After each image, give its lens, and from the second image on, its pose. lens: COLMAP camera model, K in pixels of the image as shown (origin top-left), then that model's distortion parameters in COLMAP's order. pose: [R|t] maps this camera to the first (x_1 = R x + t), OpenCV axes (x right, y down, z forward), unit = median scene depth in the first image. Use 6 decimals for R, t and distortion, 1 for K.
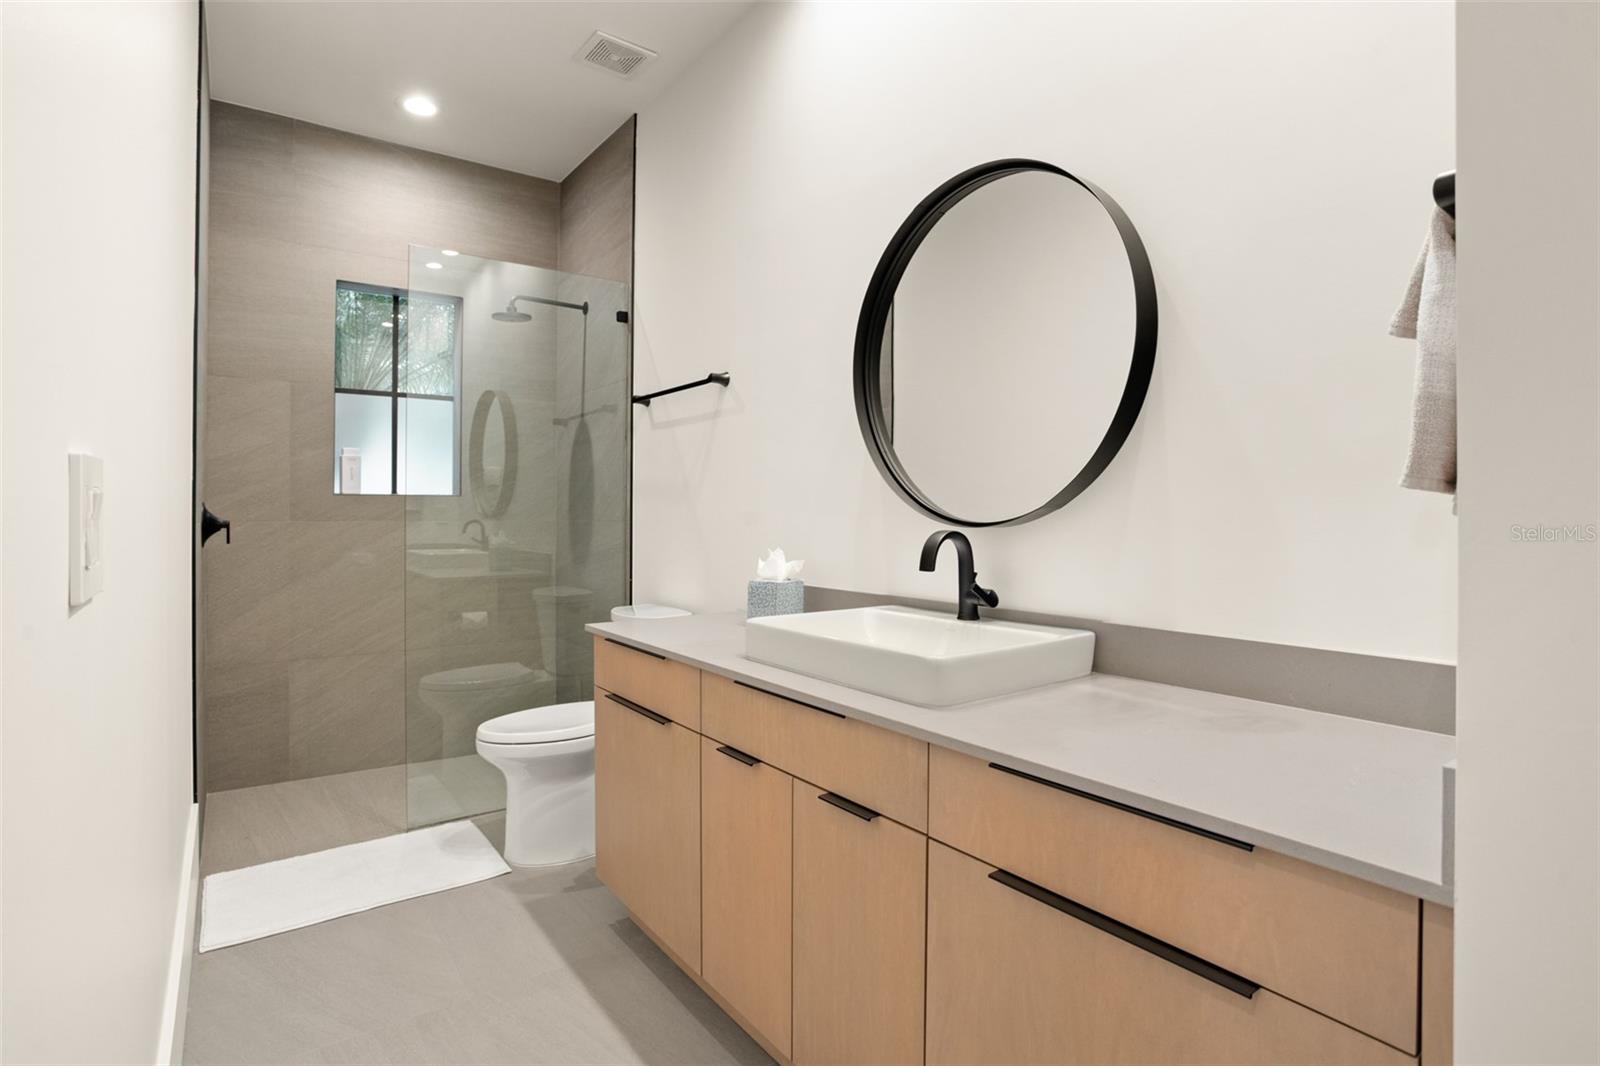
lens RADIAL K [[792.7, 0, 808.3], [0, 792.7, 528.9], [0, 0, 1]] dist [-0.069755, 0.030654]
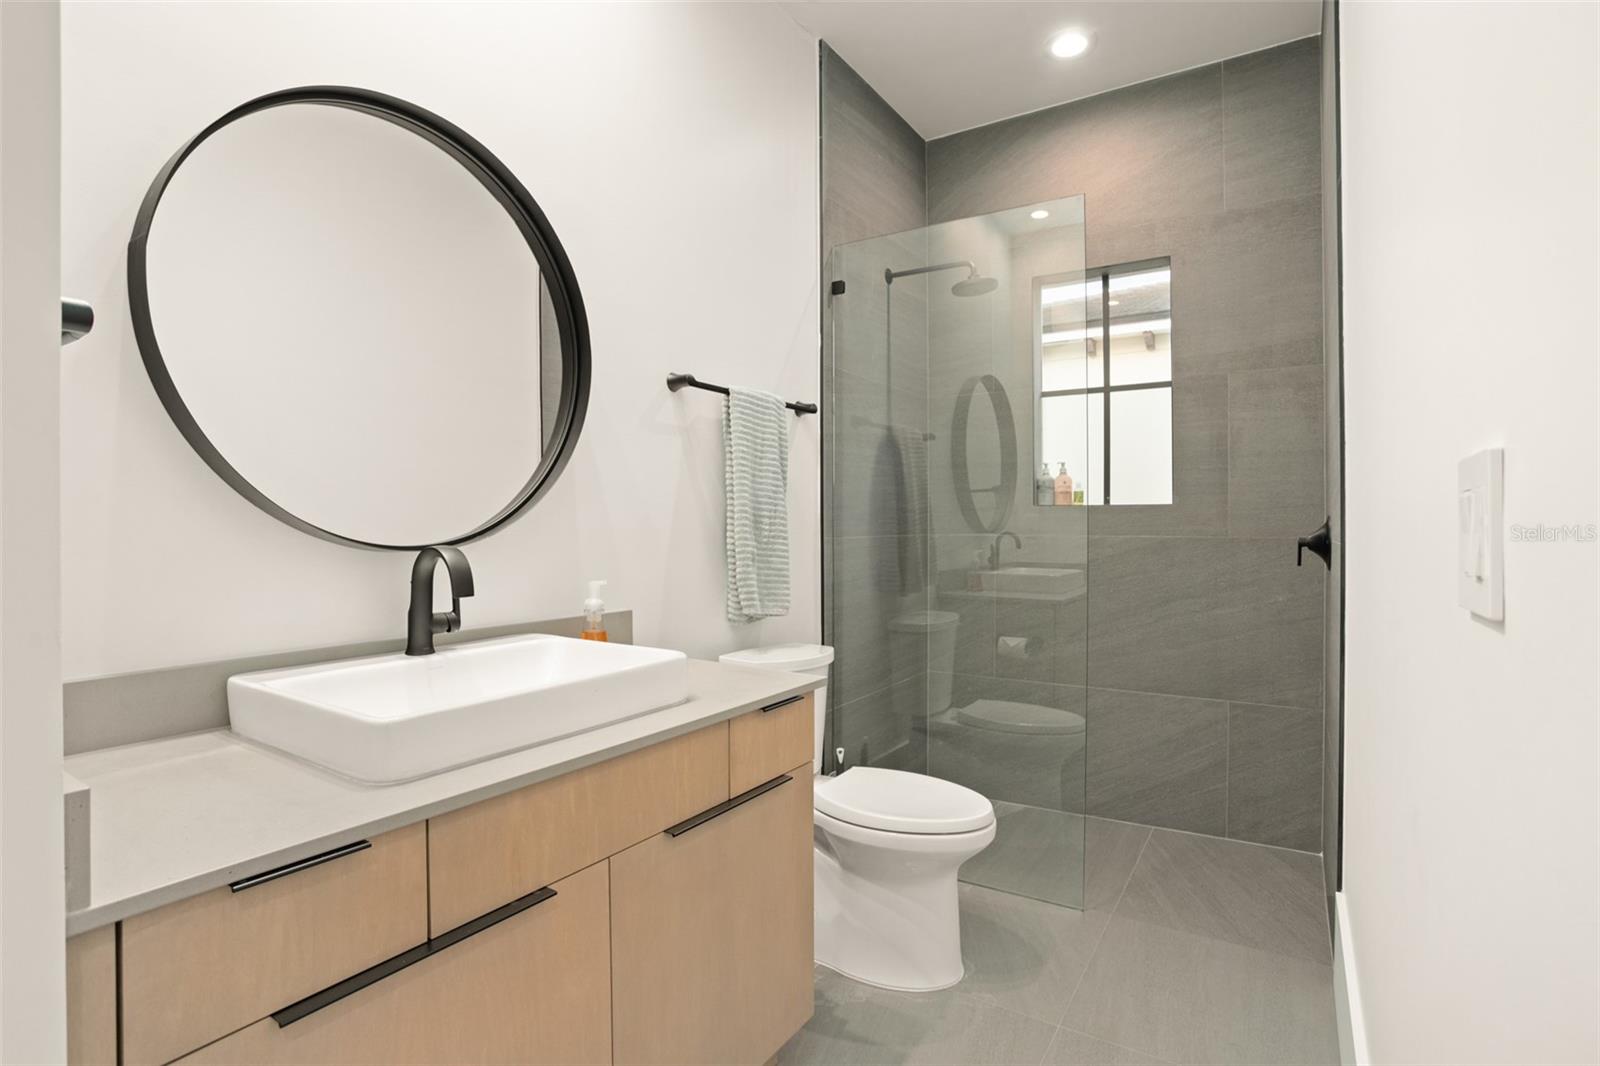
lens RADIAL K [[792.7, 0, 808.3], [0, 792.7, 528.9], [0, 0, 1]] dist [-0.069755, 0.030654]
pose [[-0.363974, -0.011292, 0.931341, -0.726136], [0.018540, 0.999641, 0.019366, -0.023854], [-0.931224, 0.024316, -0.363634, 0.966447]]
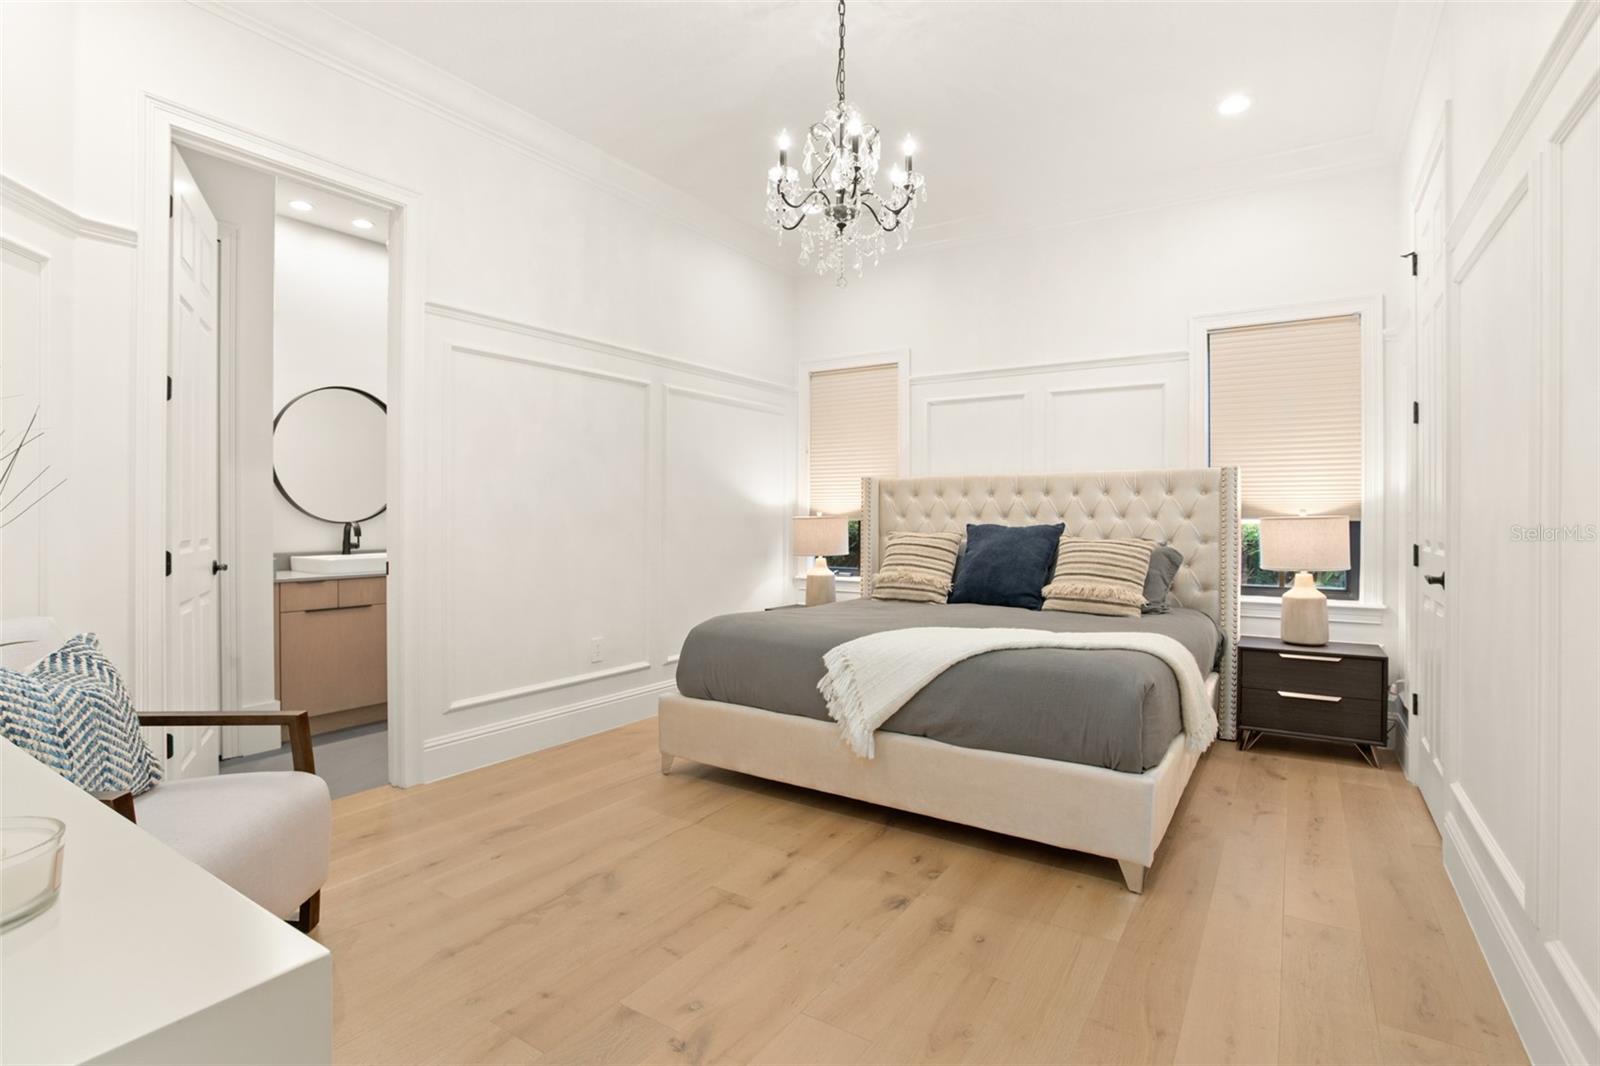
lens RADIAL K [[792.7, 0, 808.3], [0, 792.7, 528.9], [0, 0, 1]] dist [-0.069755, 0.030654]
pose [[-0.366447, -0.016095, 0.930300, -3.056137], [-0.007793, 0.999868, 0.014229, -0.026393], [-0.930406, -0.002036, -0.366524, 0.519839]]
